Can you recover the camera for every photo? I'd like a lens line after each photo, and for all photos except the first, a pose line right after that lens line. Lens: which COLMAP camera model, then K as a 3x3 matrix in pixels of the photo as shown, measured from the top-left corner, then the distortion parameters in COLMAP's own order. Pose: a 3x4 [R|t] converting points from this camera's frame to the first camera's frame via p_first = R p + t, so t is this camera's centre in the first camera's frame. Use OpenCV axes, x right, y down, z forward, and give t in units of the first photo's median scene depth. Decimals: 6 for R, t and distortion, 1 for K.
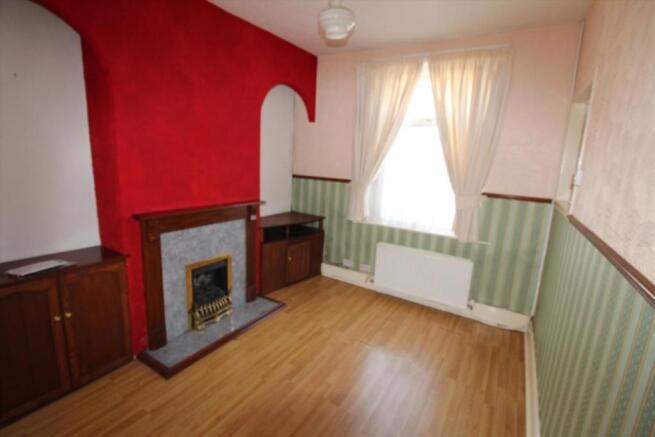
lens RADIAL K [[305.7, 0, 327.5], [0, 305.7, 218.5], [0, 0, 1]] dist [-0.001434, -0.011502]
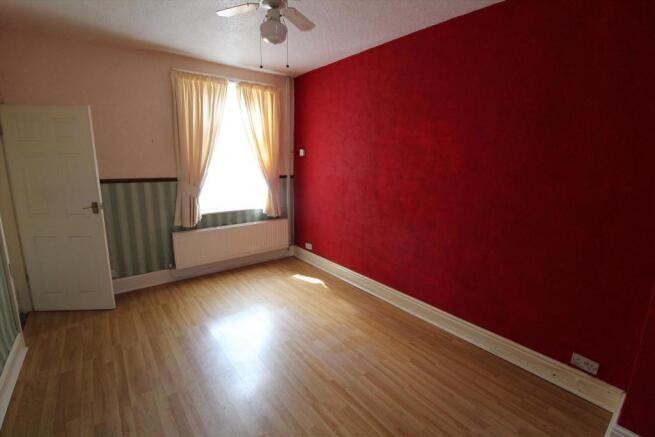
lens RADIAL K [[305.7, 0, 327.5], [0, 305.7, 218.5], [0, 0, 1]] dist [-0.001434, -0.011502]
pose [[0.351893, -0.220408, 0.909721, -0.709507], [0.184635, 0.969132, 0.163383, -0.068655], [-0.917650, 0.110473, 0.381725, 0.145601]]
